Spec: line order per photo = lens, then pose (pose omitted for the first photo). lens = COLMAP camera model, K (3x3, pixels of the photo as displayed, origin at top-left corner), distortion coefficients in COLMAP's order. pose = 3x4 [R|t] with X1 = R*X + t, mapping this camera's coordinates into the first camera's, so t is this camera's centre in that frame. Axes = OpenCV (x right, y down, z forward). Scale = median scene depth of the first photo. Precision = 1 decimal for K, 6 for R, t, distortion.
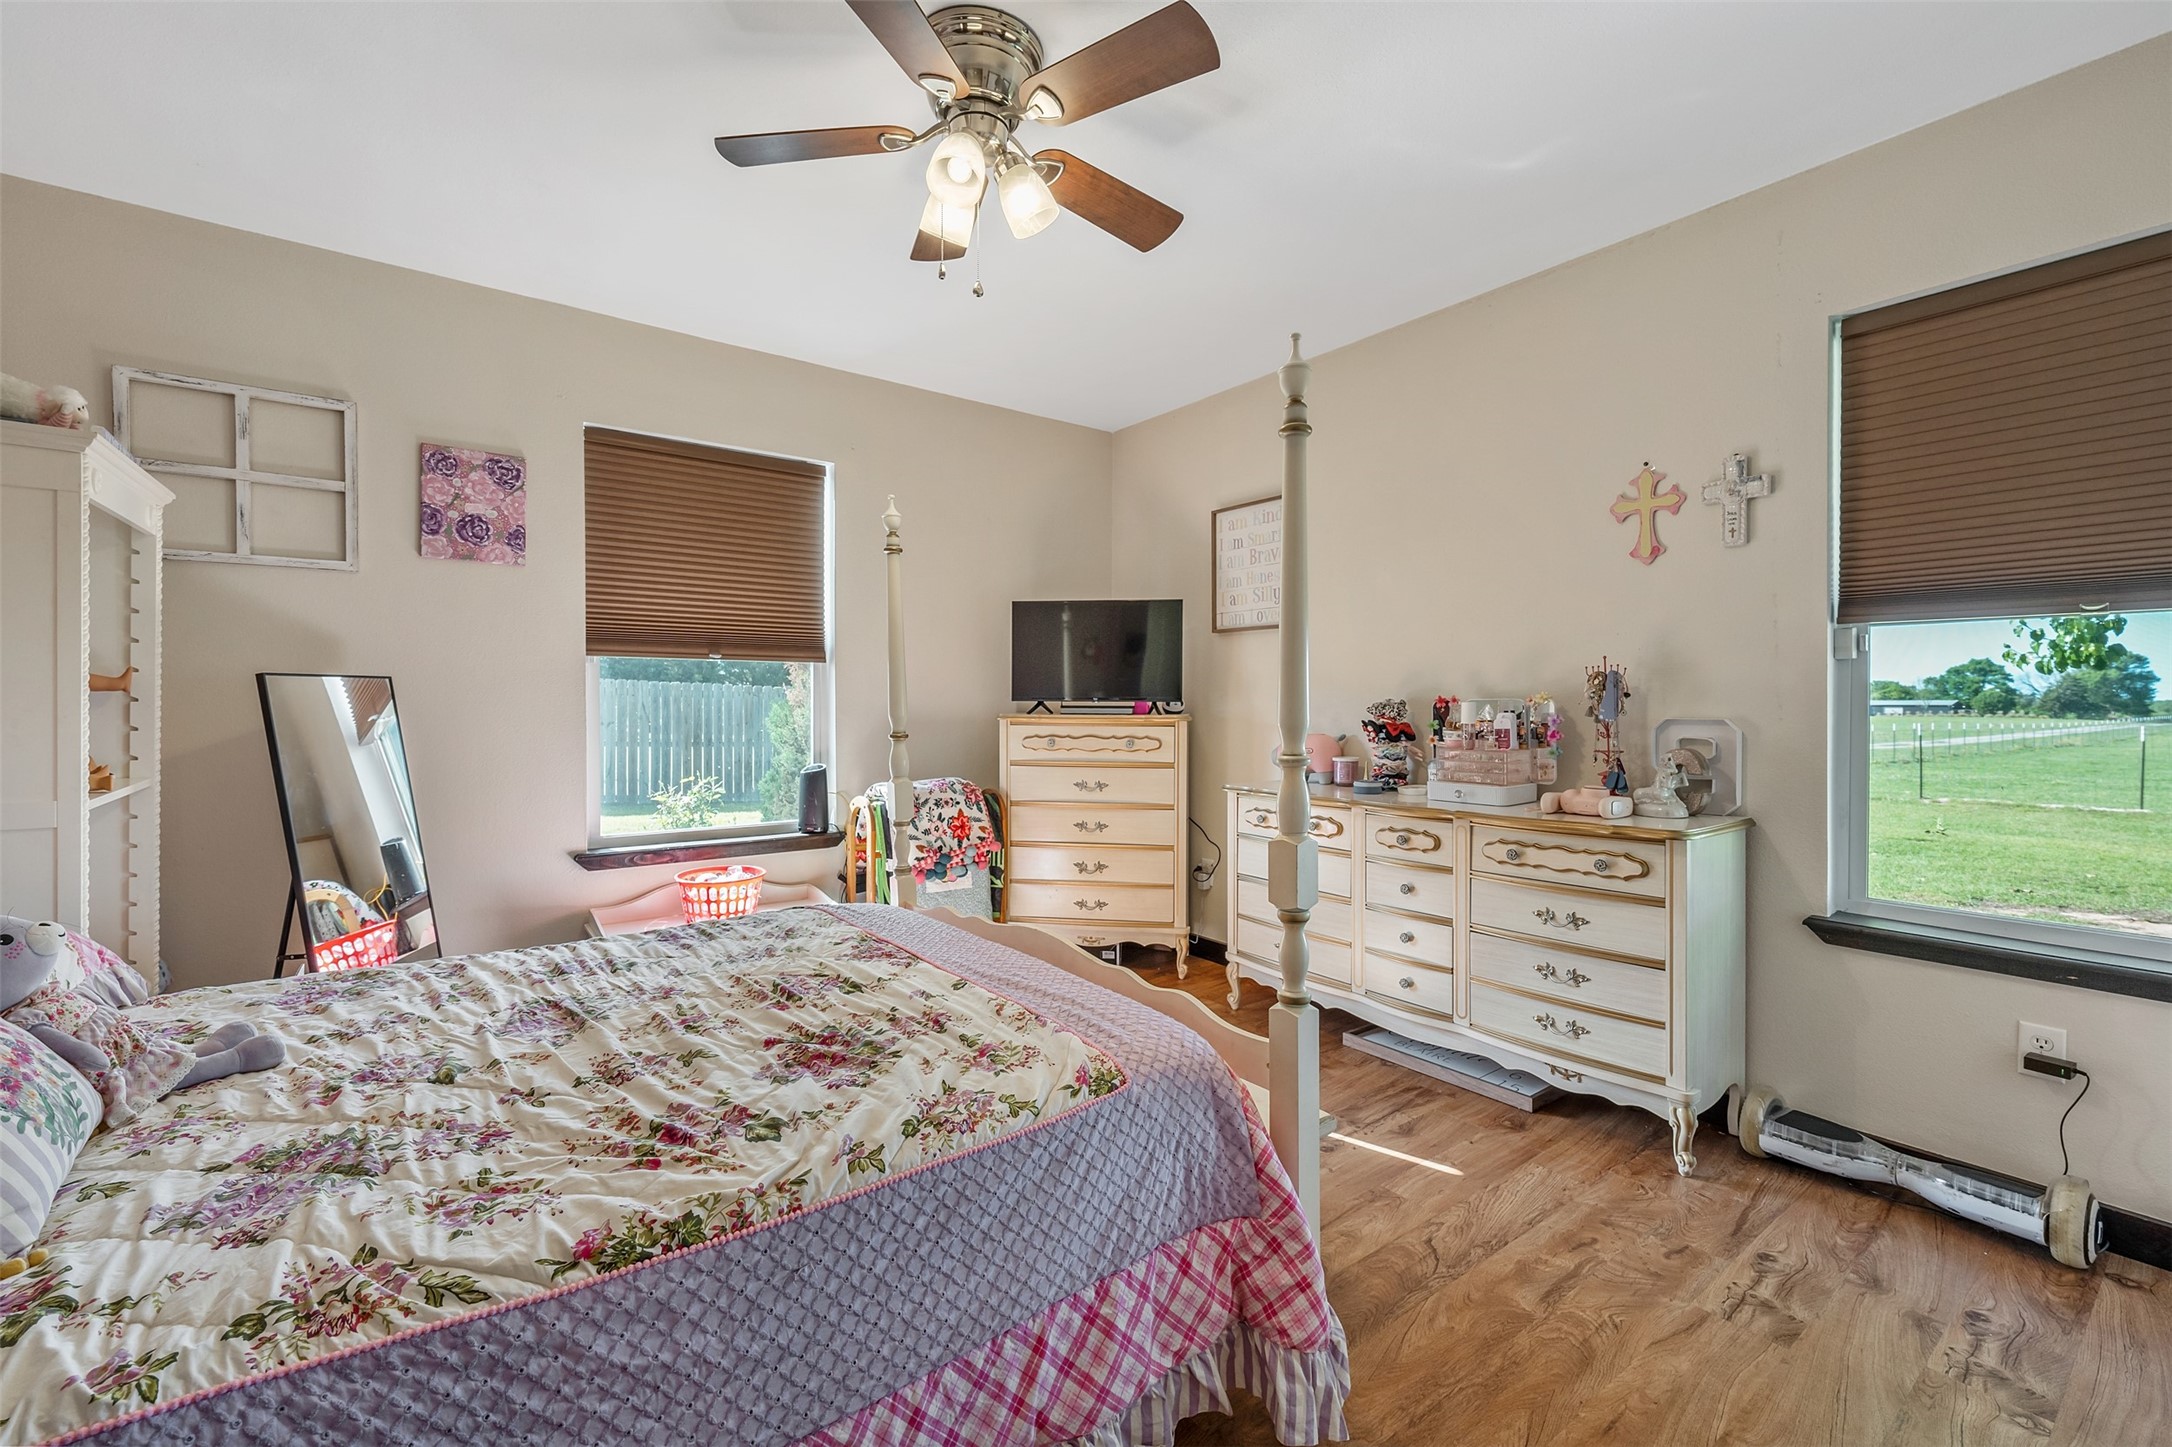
lens RADIAL K [[918.6, 0, 1086.0], [0, 918.6, 723.5], [0, 0, 1]] dist [0.000249, 0.000011]
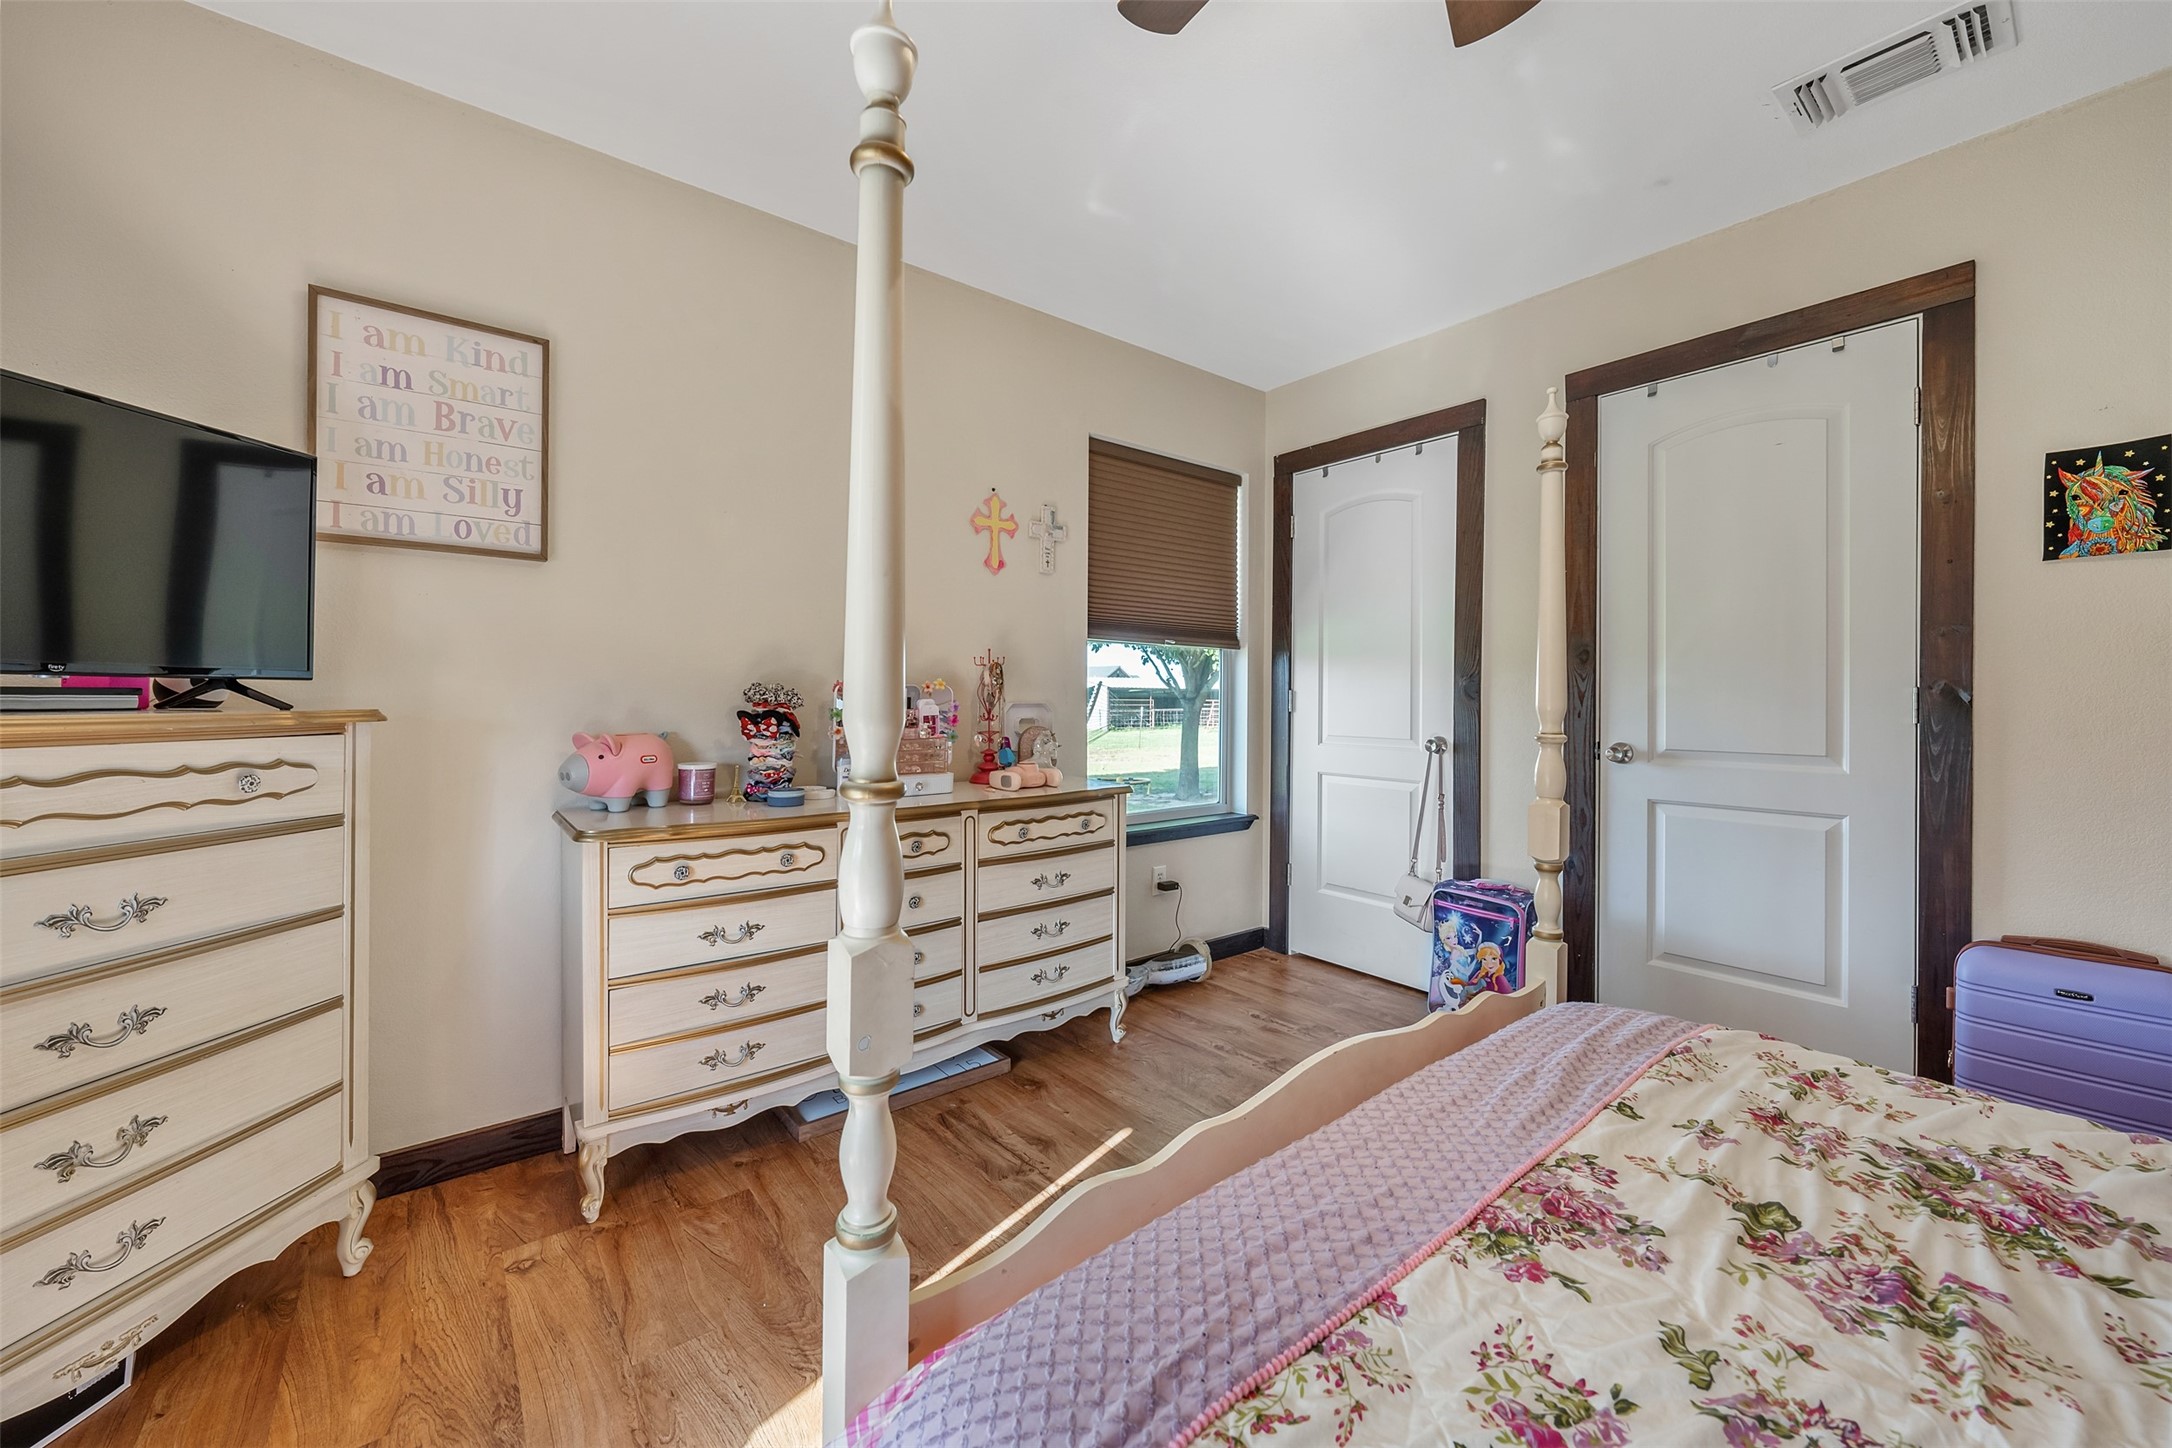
lens RADIAL K [[831.5, 0, 1084.4], [0, 831.5, 694.6], [0, 0, 1]] dist [-0.002371, -0.000192]
pose [[-0.040278, -0.002920, 0.999184, -0.478072], [0.013207, 0.999907, 0.003454, -0.018508], [-0.999101, 0.013335, -0.040236, 0.932158]]
